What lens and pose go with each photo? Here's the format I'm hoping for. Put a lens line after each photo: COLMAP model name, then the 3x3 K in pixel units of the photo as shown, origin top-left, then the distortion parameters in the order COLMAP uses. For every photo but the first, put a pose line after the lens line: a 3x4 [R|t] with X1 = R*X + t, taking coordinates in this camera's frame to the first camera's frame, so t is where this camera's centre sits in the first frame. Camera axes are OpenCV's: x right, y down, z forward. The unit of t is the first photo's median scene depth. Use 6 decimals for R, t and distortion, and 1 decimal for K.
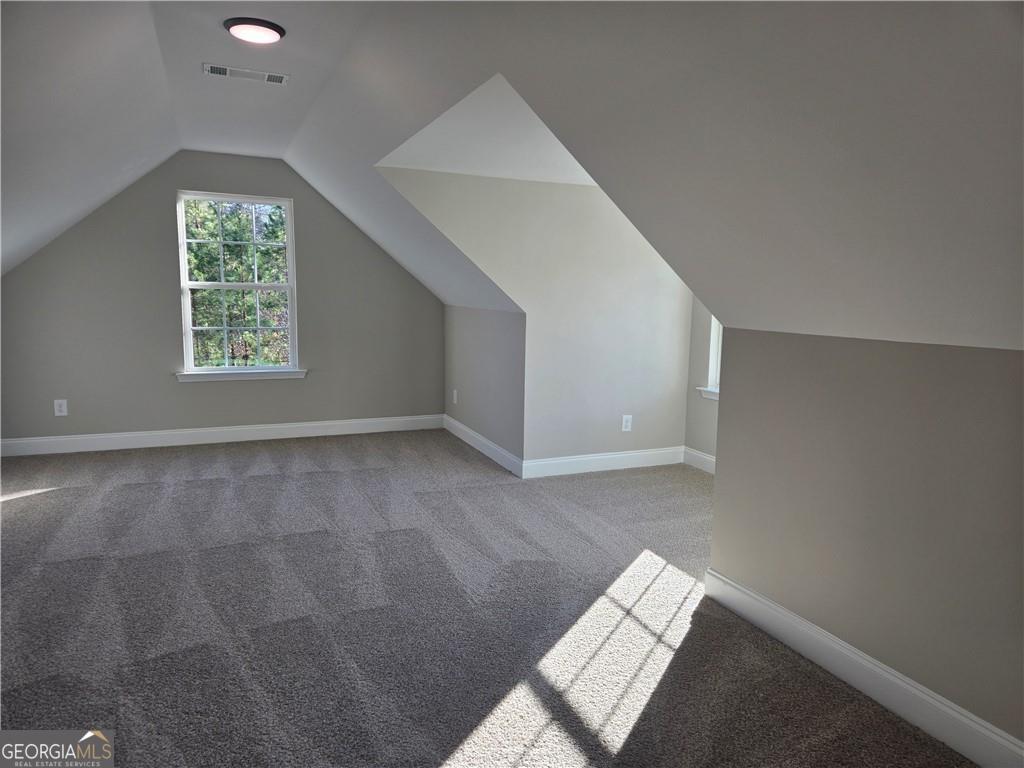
lens RADIAL K [[685.2, 0, 512.0], [0, 685.2, 384.0], [0, 0, 1]] dist [-0.001092, -0.002778]
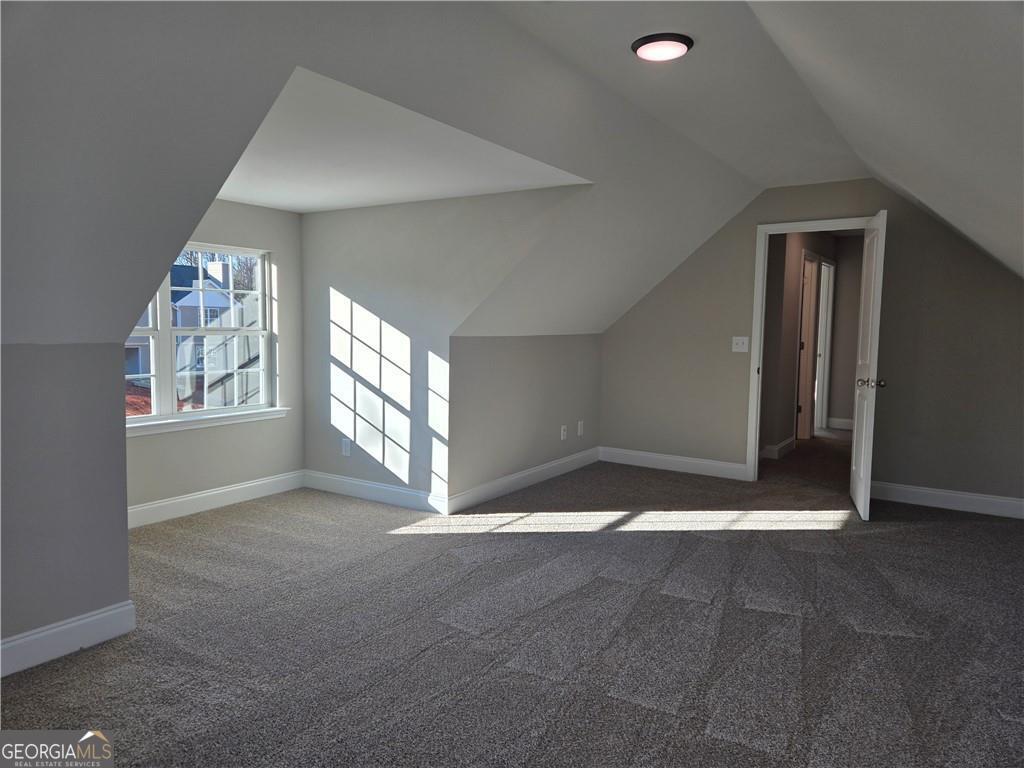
lens RADIAL K [[685.2, 0, 512.0], [0, 685.2, 384.0], [0, 0, 1]] dist [-0.001092, -0.002778]
pose [[-0.552800, -0.092866, 0.828123, -1.042934], [0.095764, 0.980107, 0.173835, -0.223854], [-0.827793, 0.175401, -0.532910, 1.725236]]
